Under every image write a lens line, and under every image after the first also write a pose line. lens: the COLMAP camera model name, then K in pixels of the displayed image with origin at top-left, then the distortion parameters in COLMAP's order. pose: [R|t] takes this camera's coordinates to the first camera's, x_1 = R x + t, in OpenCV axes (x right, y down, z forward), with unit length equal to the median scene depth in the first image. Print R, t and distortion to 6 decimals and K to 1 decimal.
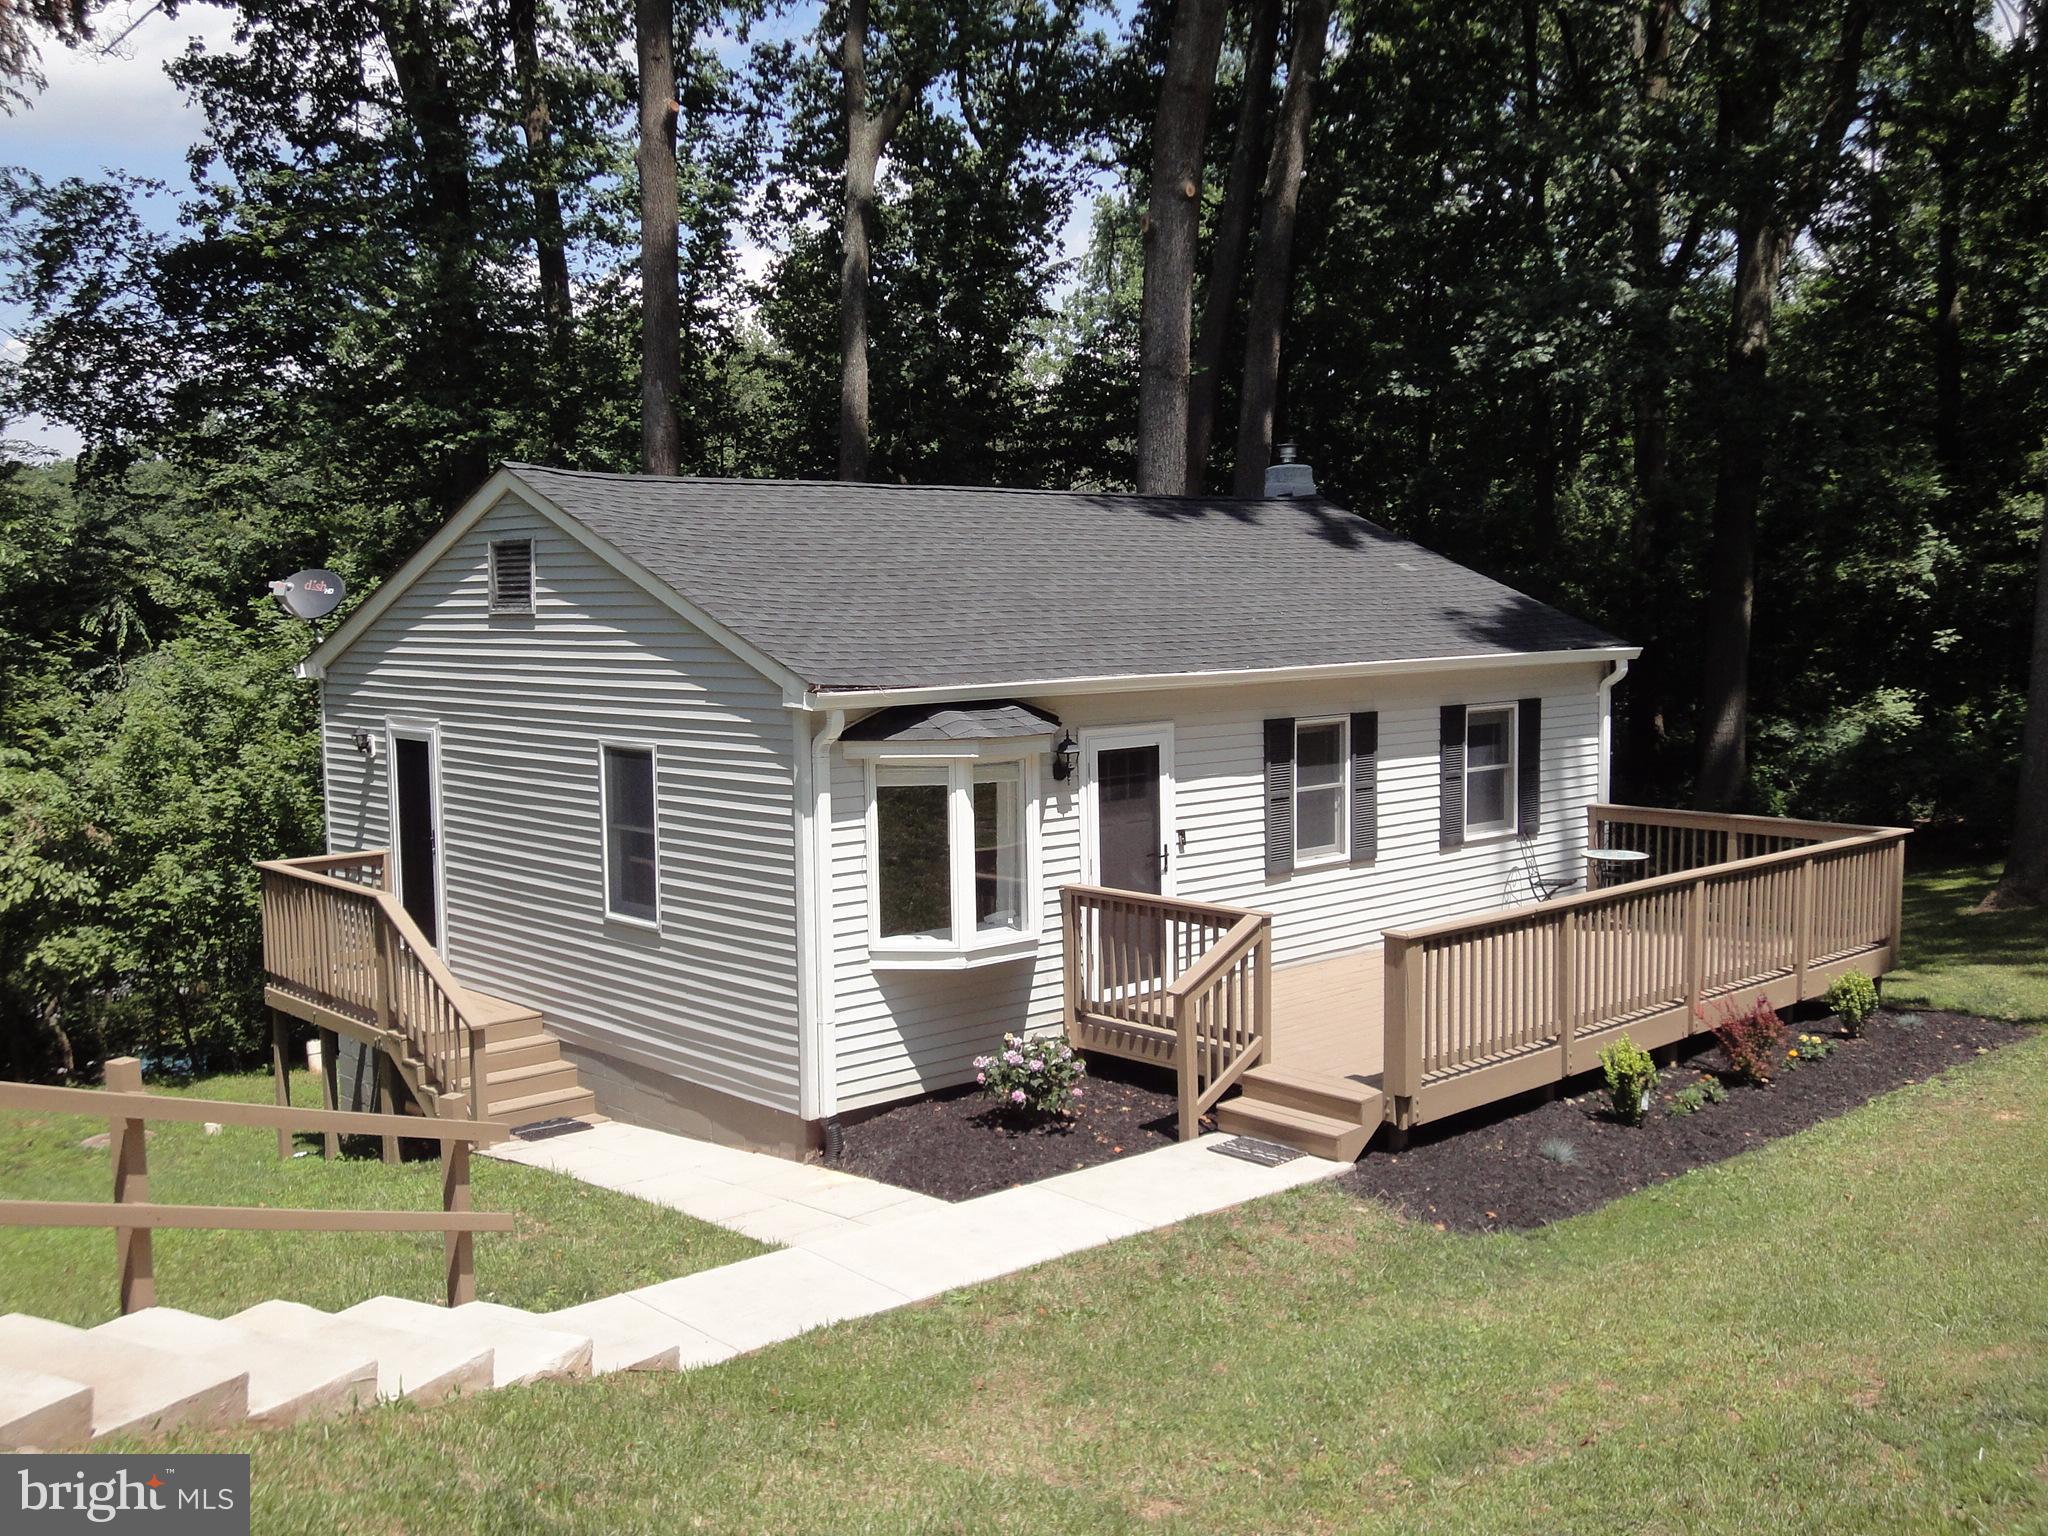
lens RADIAL K [[1947.5, 0, 1011.9], [0, 1947.5, 762.1], [0, 0, 1]] dist [0.020902, 0.000000]
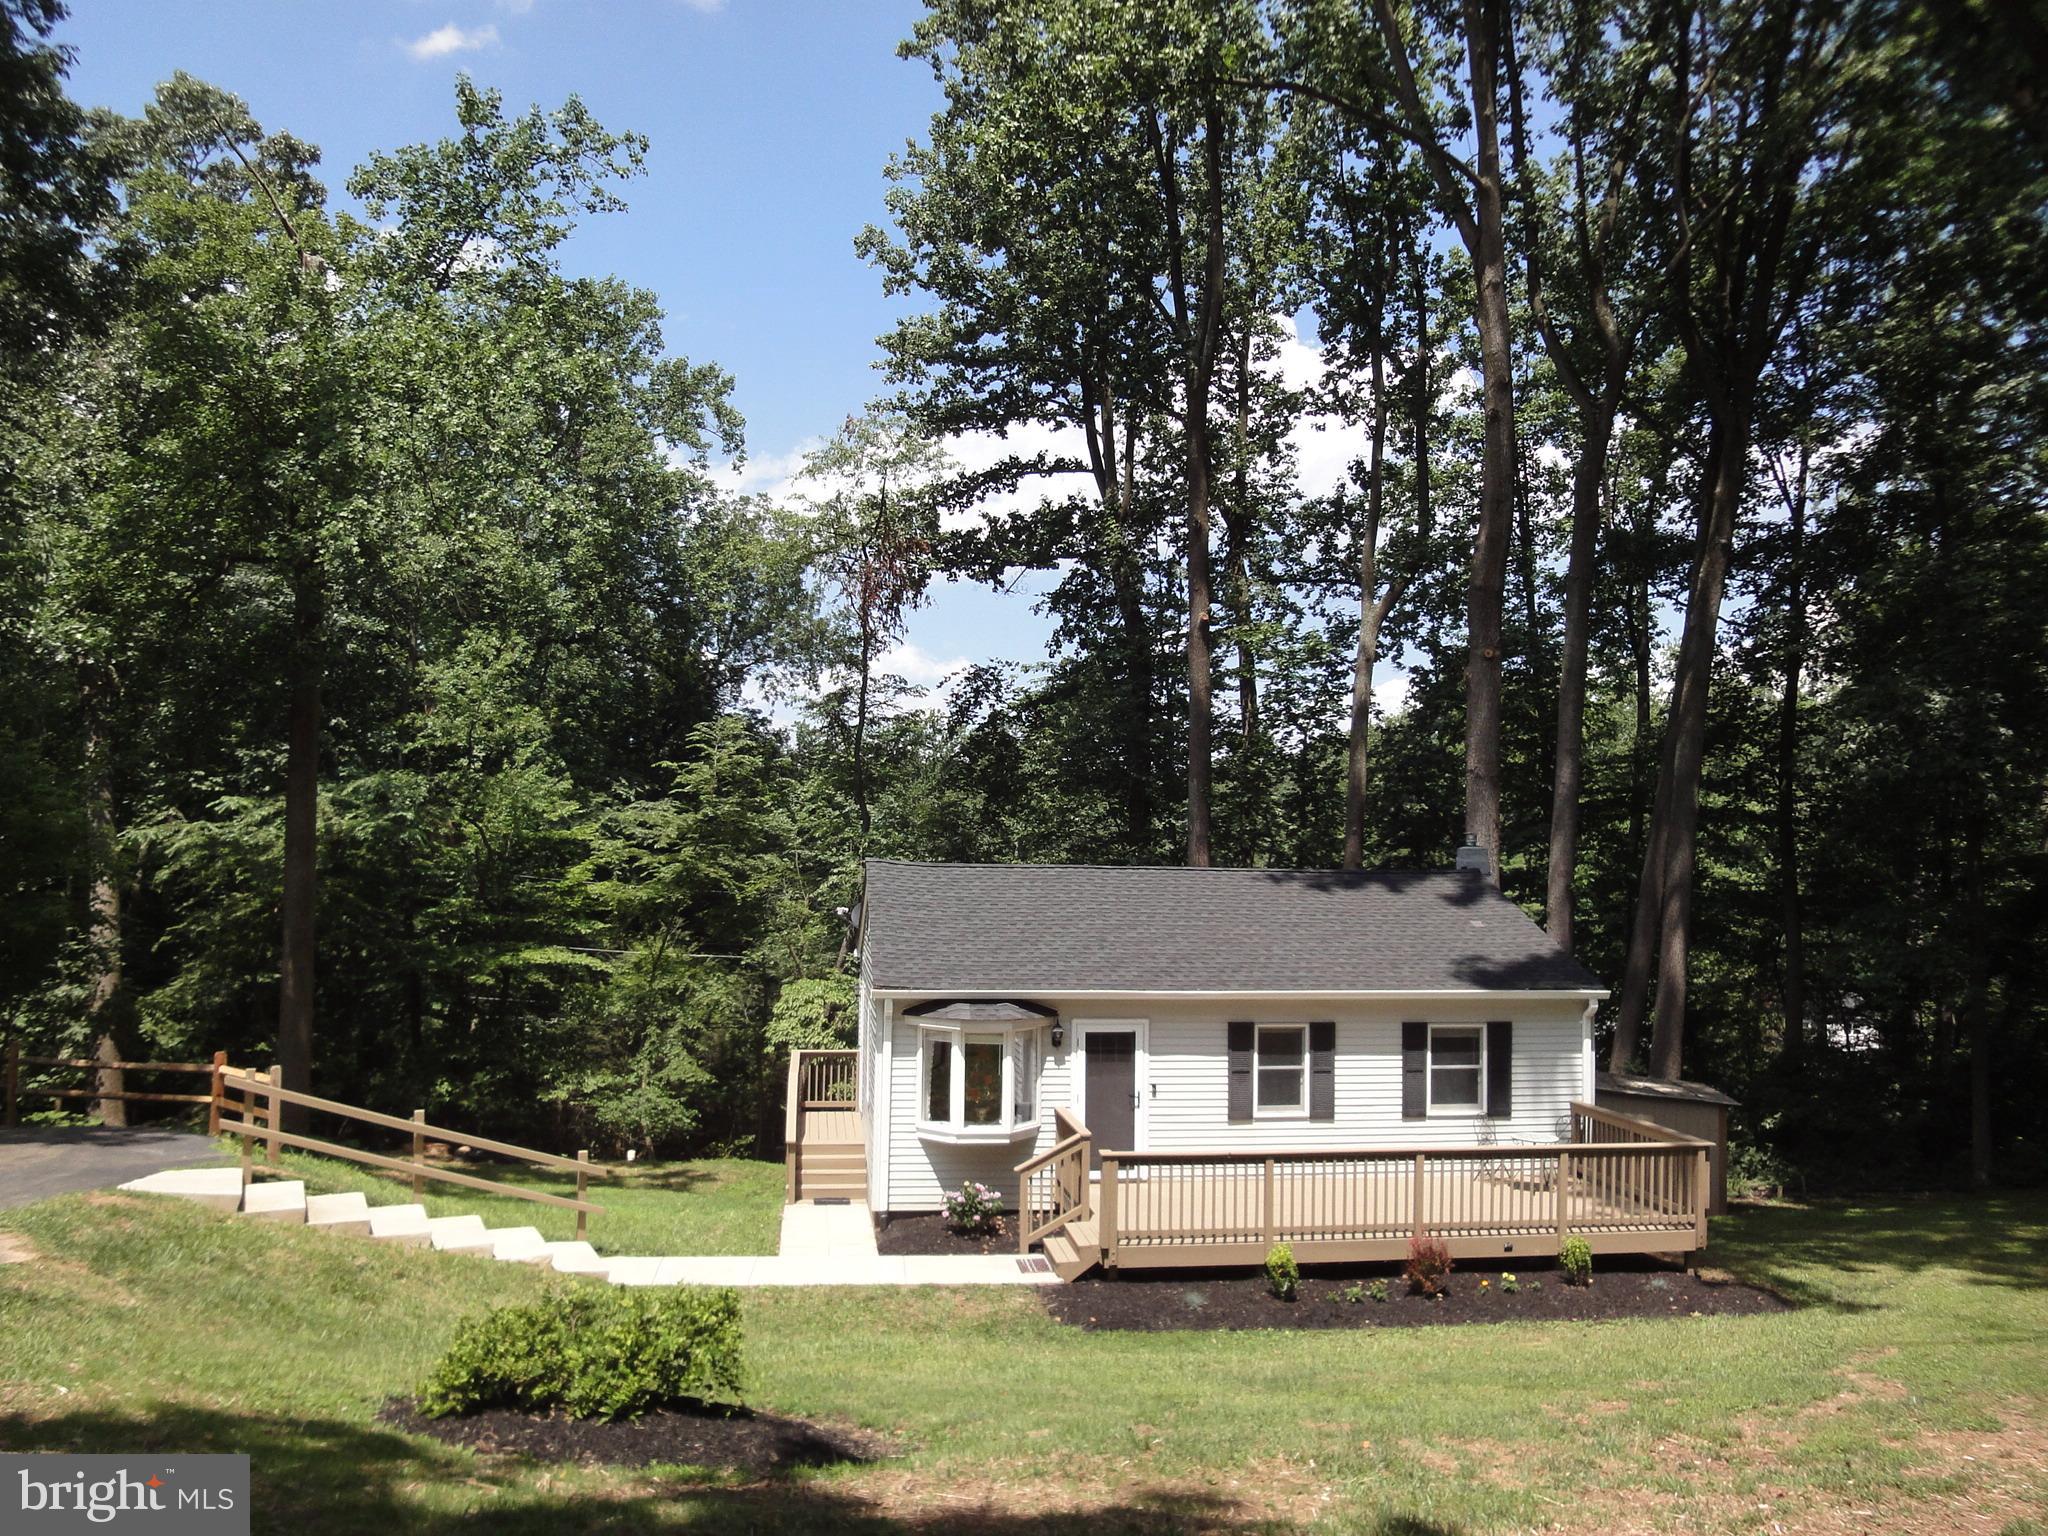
lens RADIAL K [[1416.4, 0, 1016.4], [0, 1416.4, 769.0], [0, 0, 1]] dist [-0.050075, 0.000591]
pose [[0.828374, -0.011326, -0.560061, 0.686387], [-0.076573, 0.988121, -0.133240, -0.063737], [0.554918, 0.153258, 0.817666, -0.112947]]
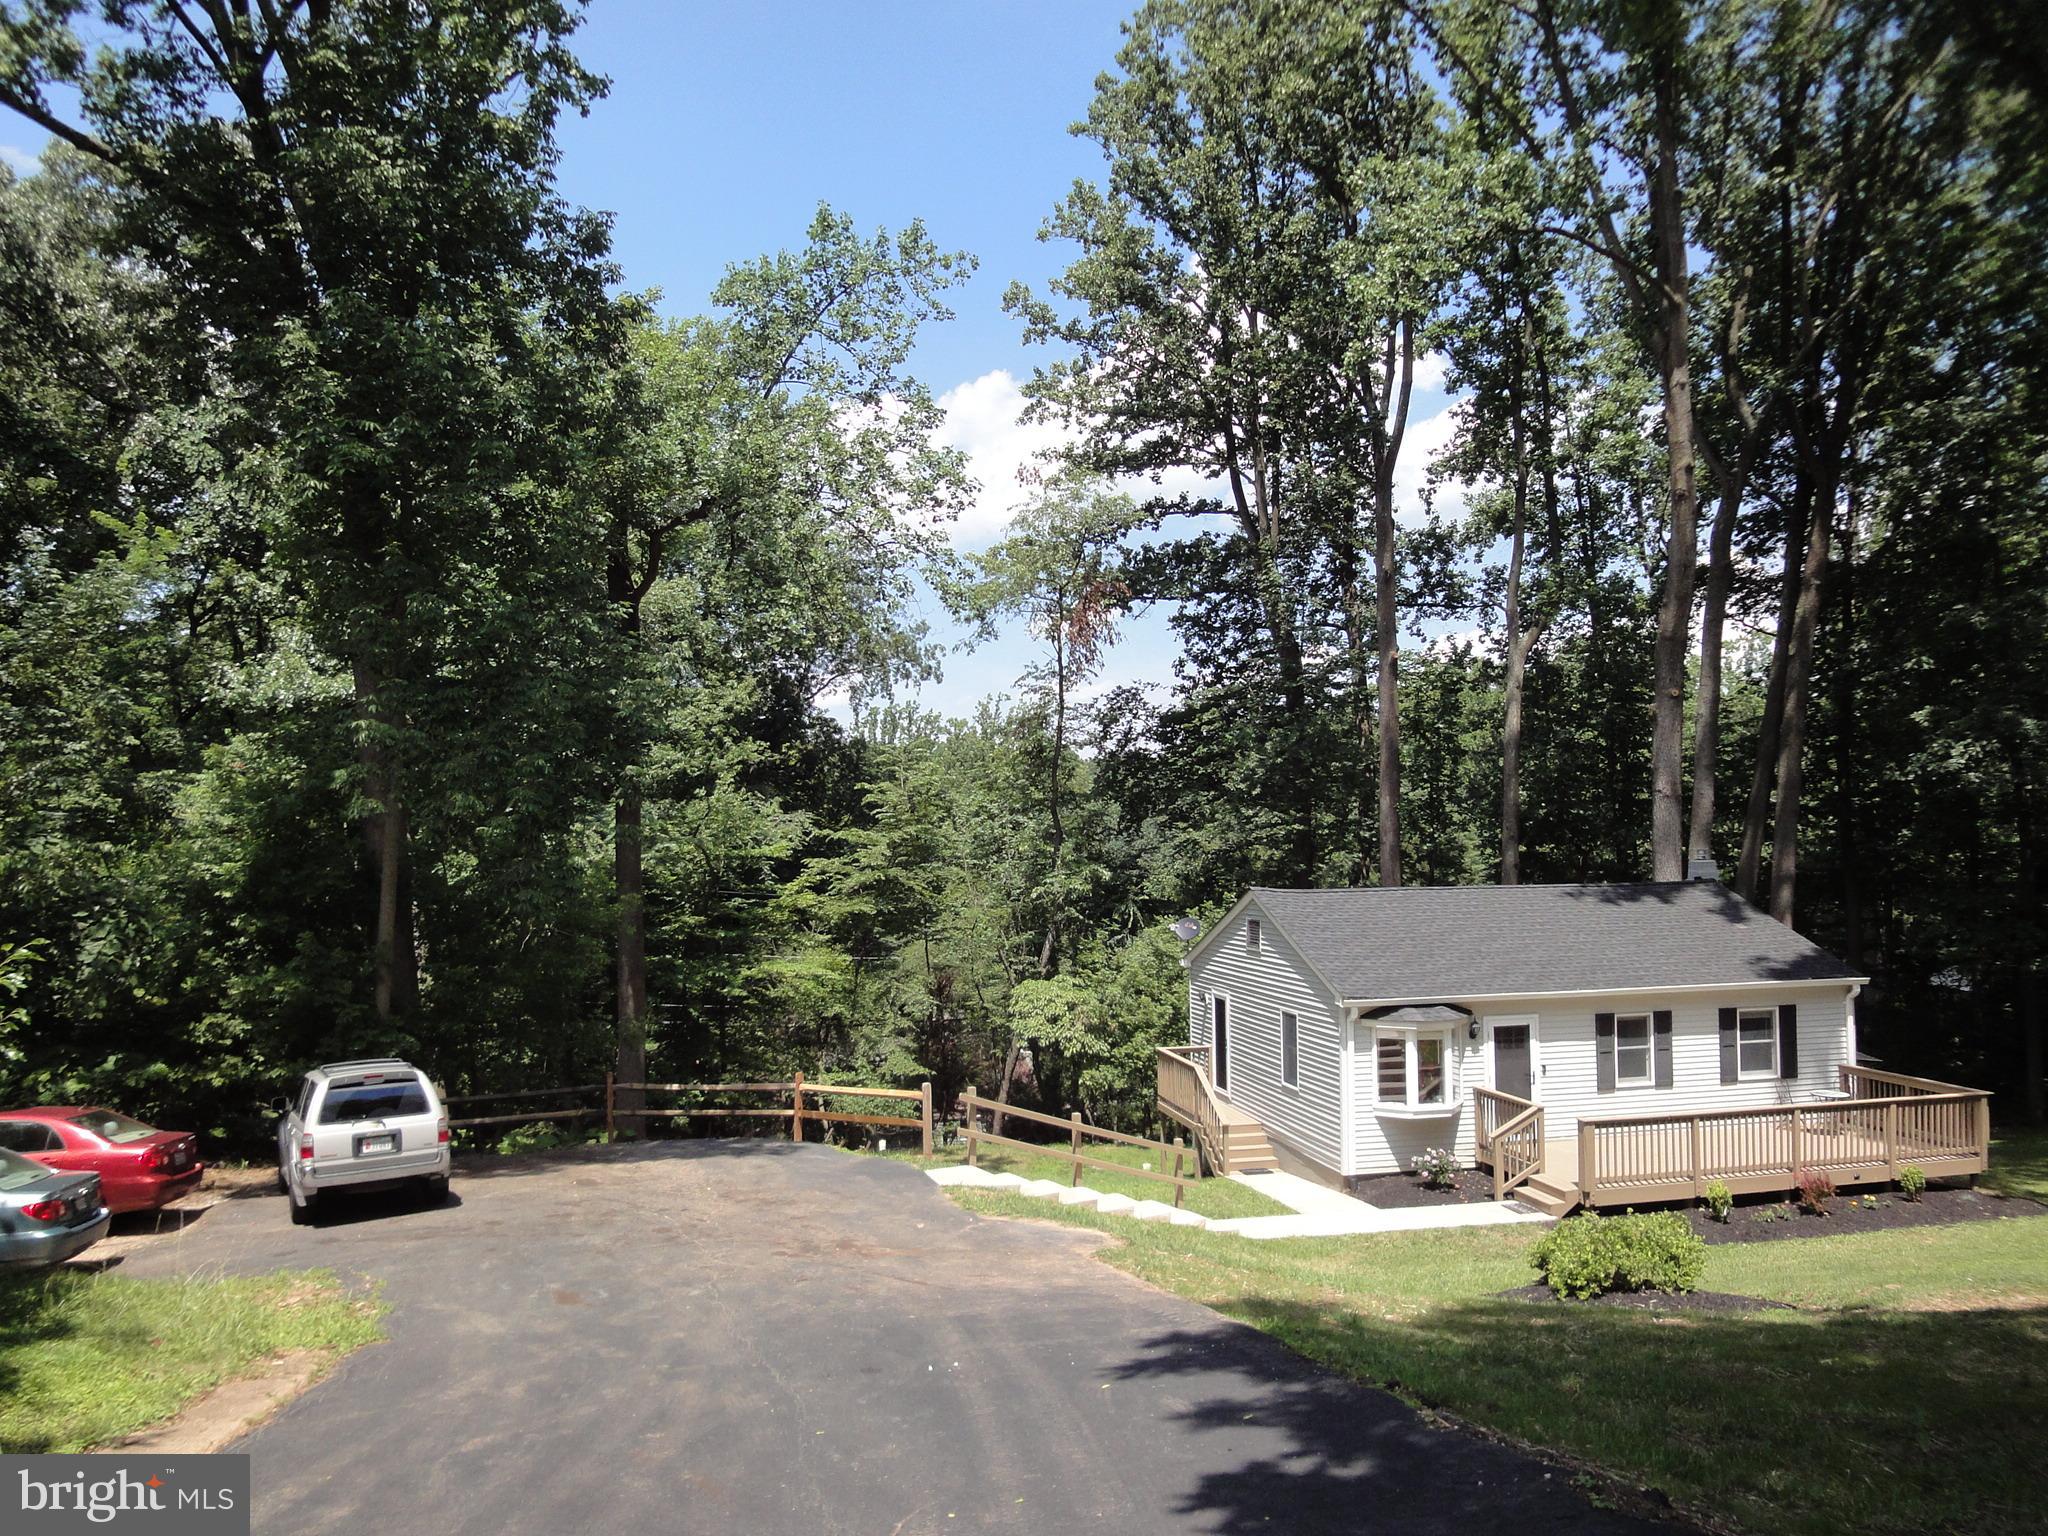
lens RADIAL K [[1416.4, 0, 1020.9], [0, 1416.4, 770.0], [0, 0, 1]] dist [-0.050075, 0.000591]
pose [[0.864195, -0.021379, -0.502703, 0.377175], [-0.046066, 0.991539, -0.121359, -0.073996], [0.501044, 0.128035, 0.855898, -0.657354]]
